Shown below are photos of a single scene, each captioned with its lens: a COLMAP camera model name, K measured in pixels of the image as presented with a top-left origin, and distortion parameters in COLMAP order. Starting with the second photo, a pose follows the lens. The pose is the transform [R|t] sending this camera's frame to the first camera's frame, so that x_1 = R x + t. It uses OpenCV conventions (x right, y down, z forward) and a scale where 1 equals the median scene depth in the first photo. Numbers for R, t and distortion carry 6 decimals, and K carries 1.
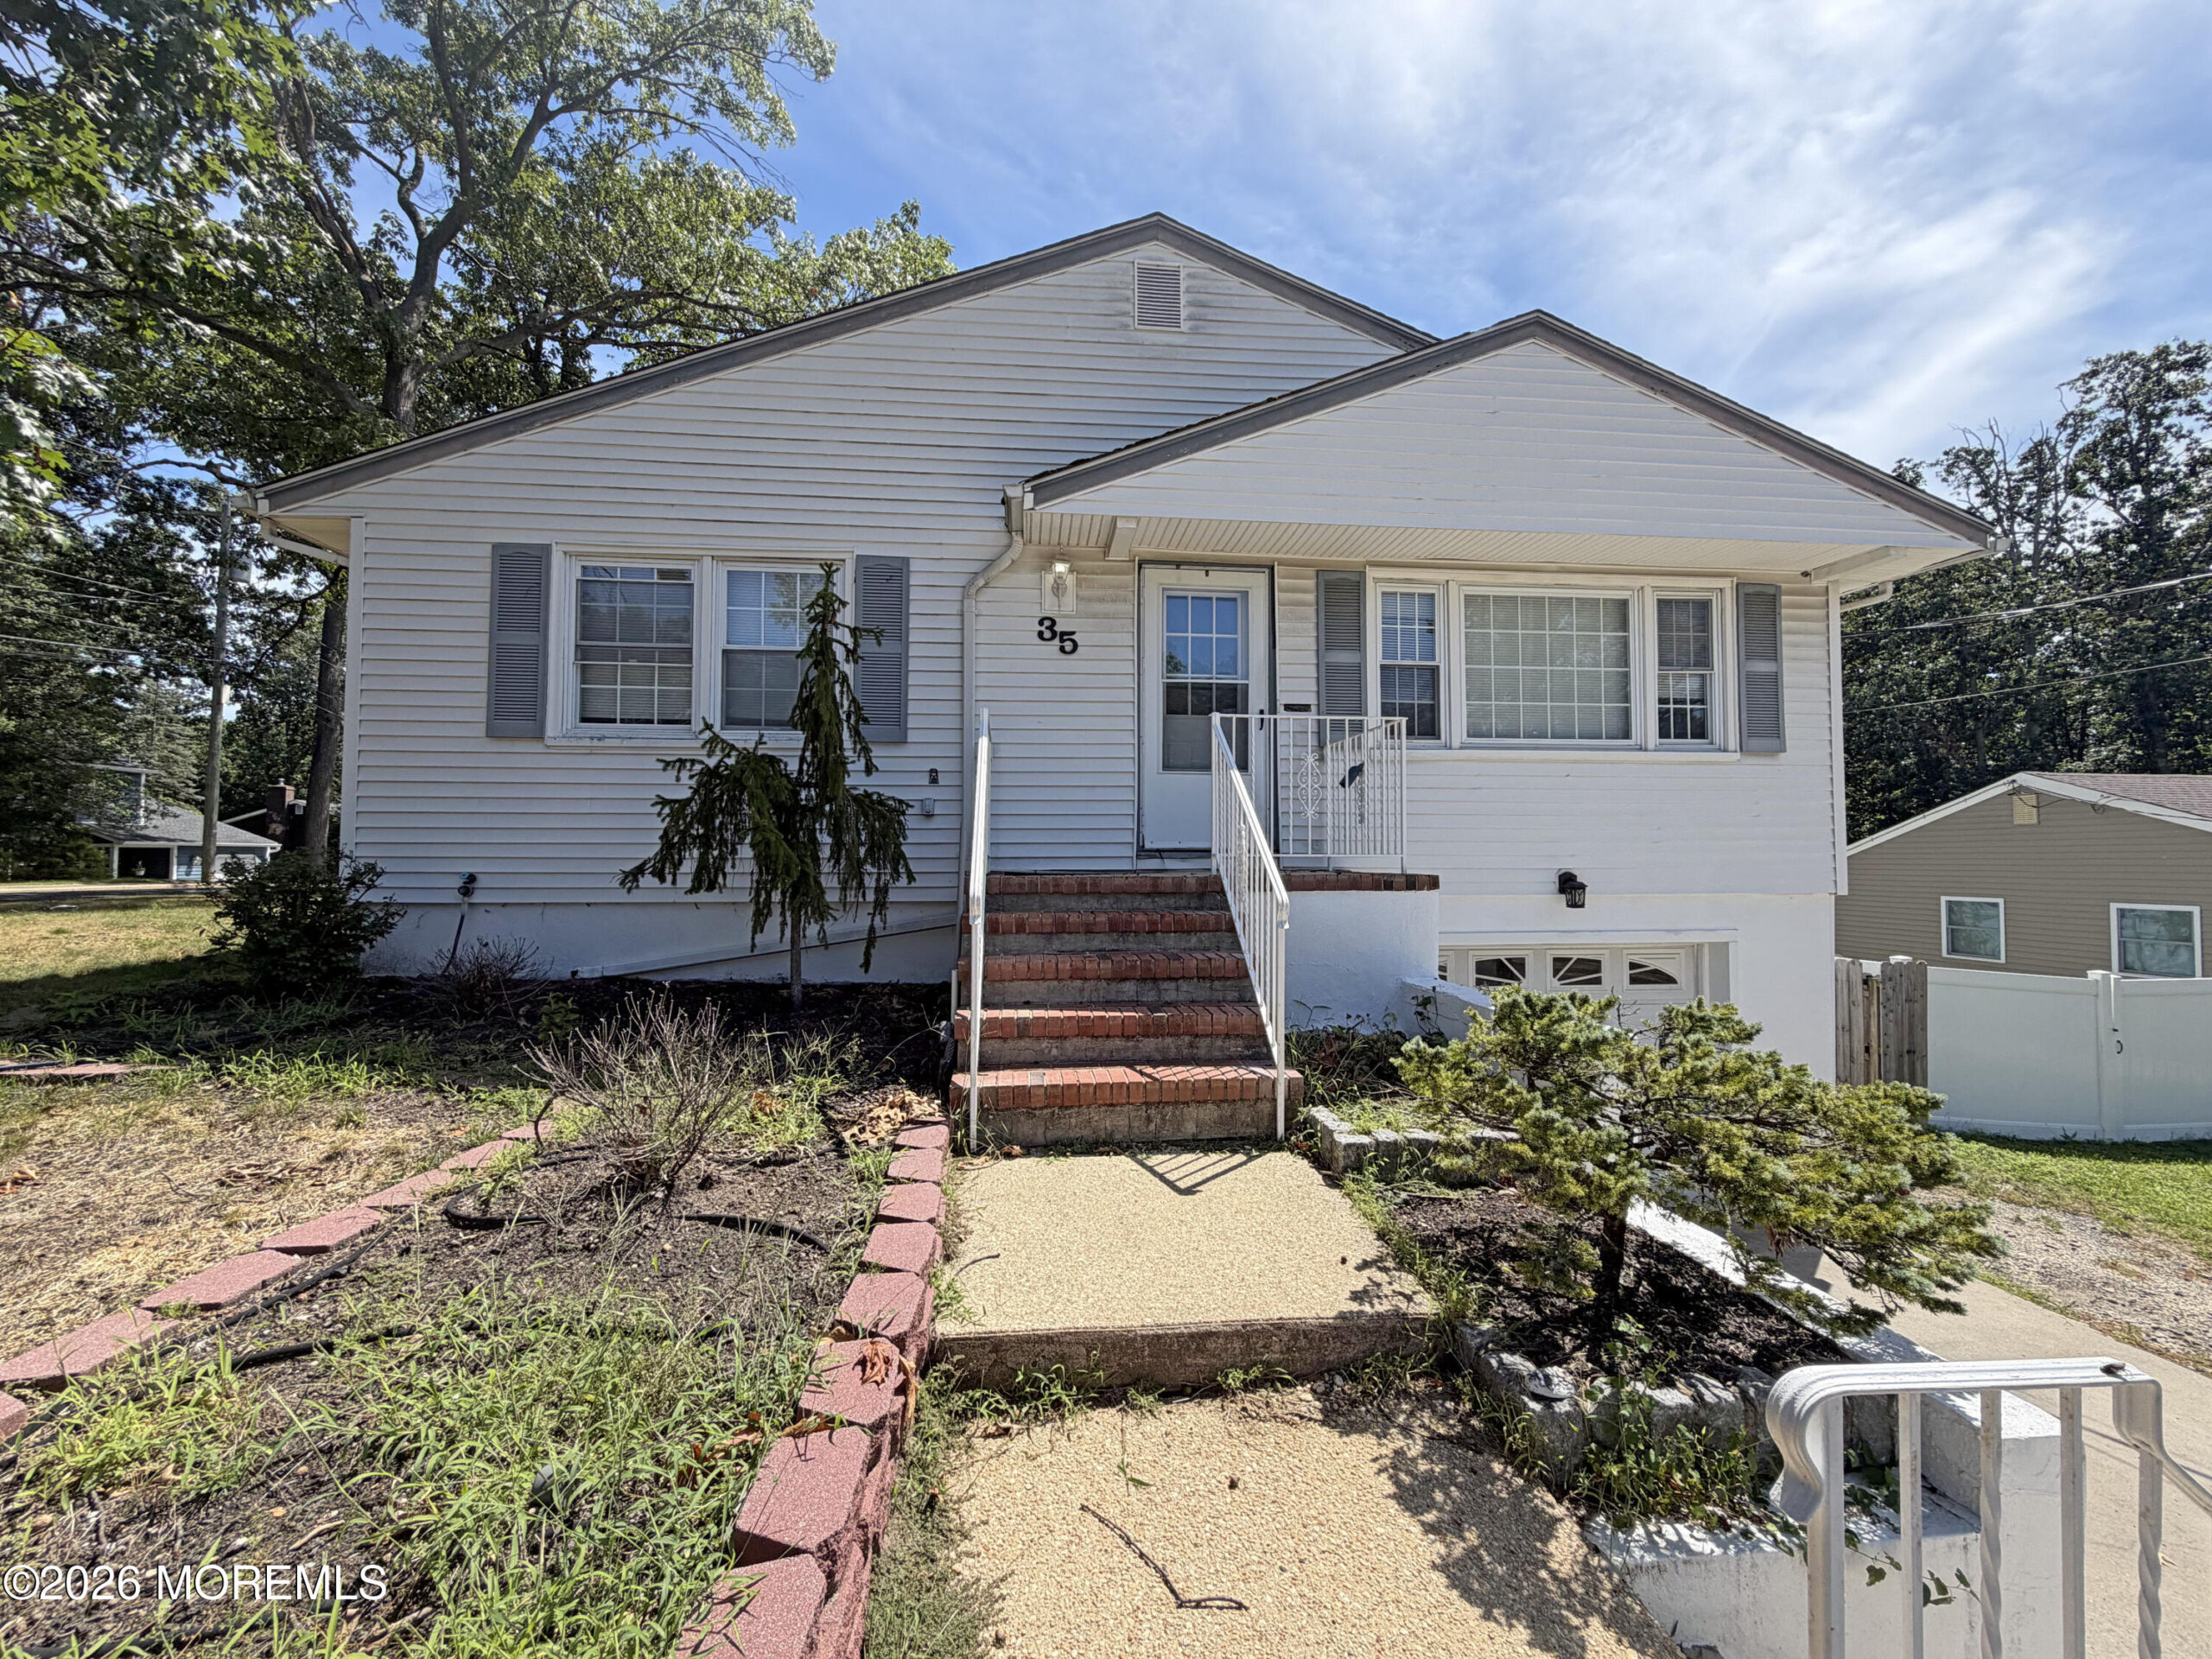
lens RADIAL K [[886.6, 0, 1104.8], [0, 886.6, 832.3], [0, 0, 1]] dist [-0.004254, -0.000382]
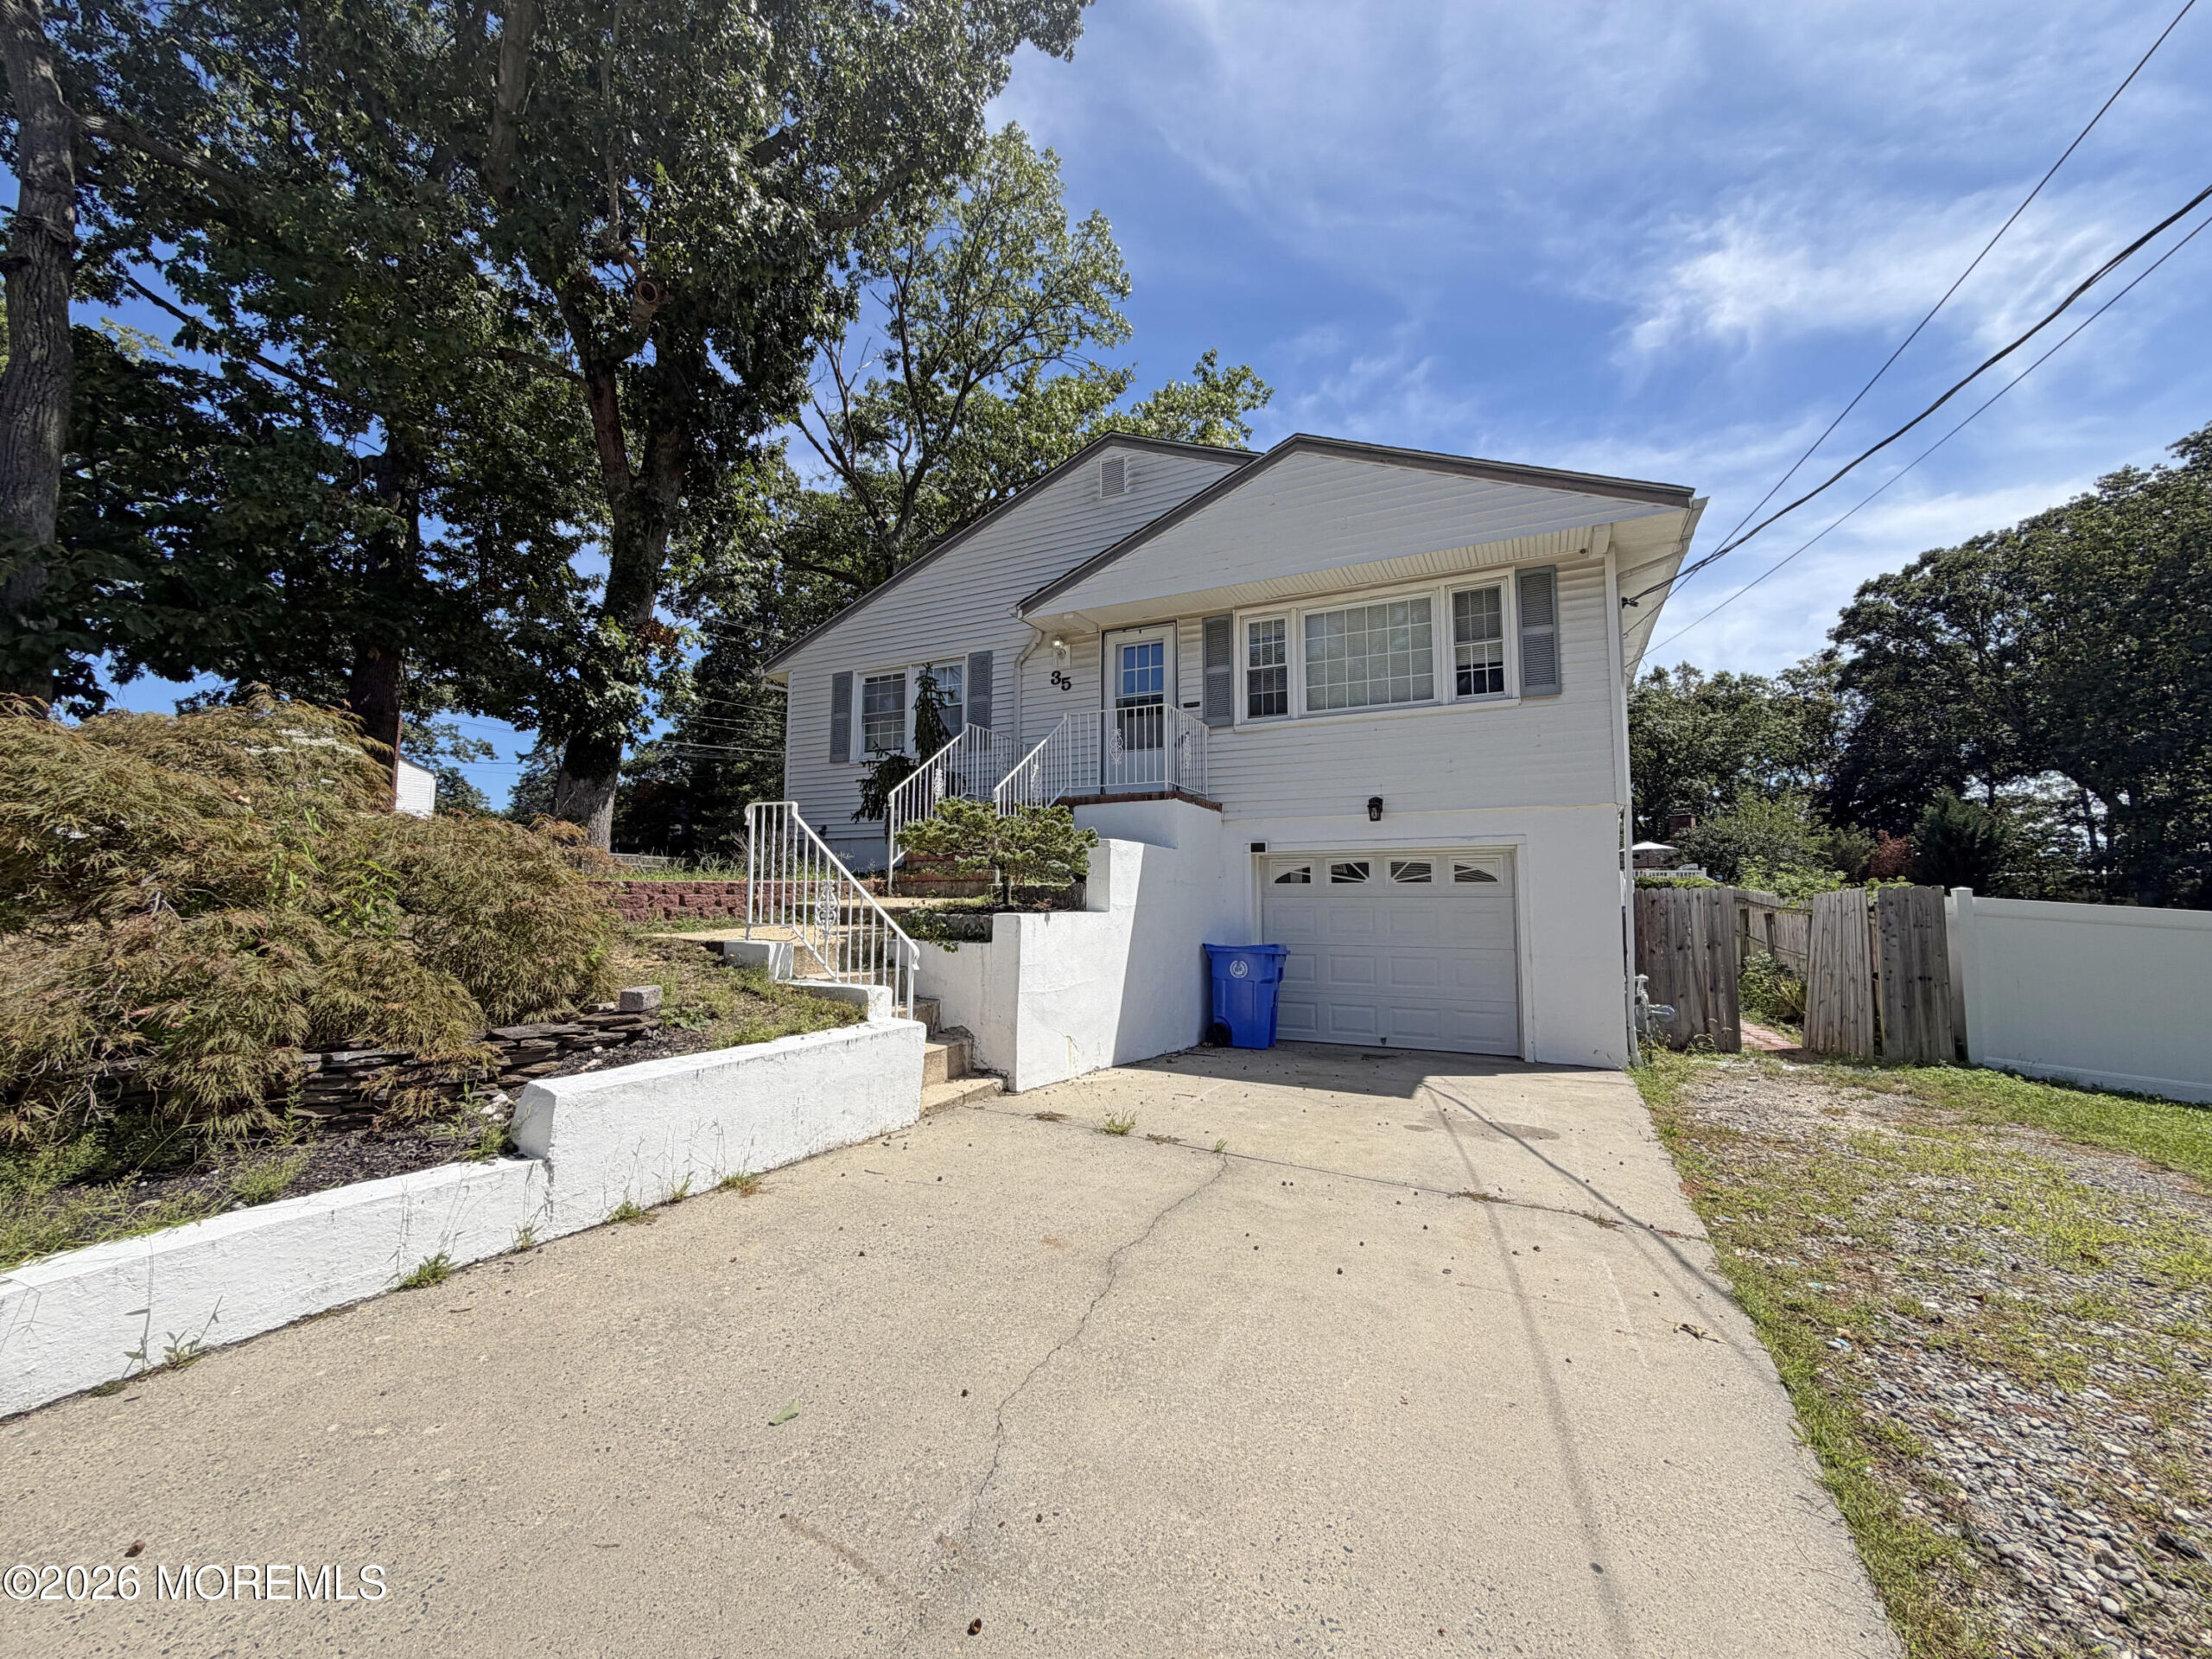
lens RADIAL K [[886.6, 0, 1106.3], [0, 886.6, 830.9], [0, 0, 1]] dist [-0.004254, -0.000382]
pose [[0.850912, -0.044411, -0.523428, 0.893623], [0.014705, 0.998043, -0.060775, 0.178247], [0.525103, 0.044017, 0.849900, -0.424864]]
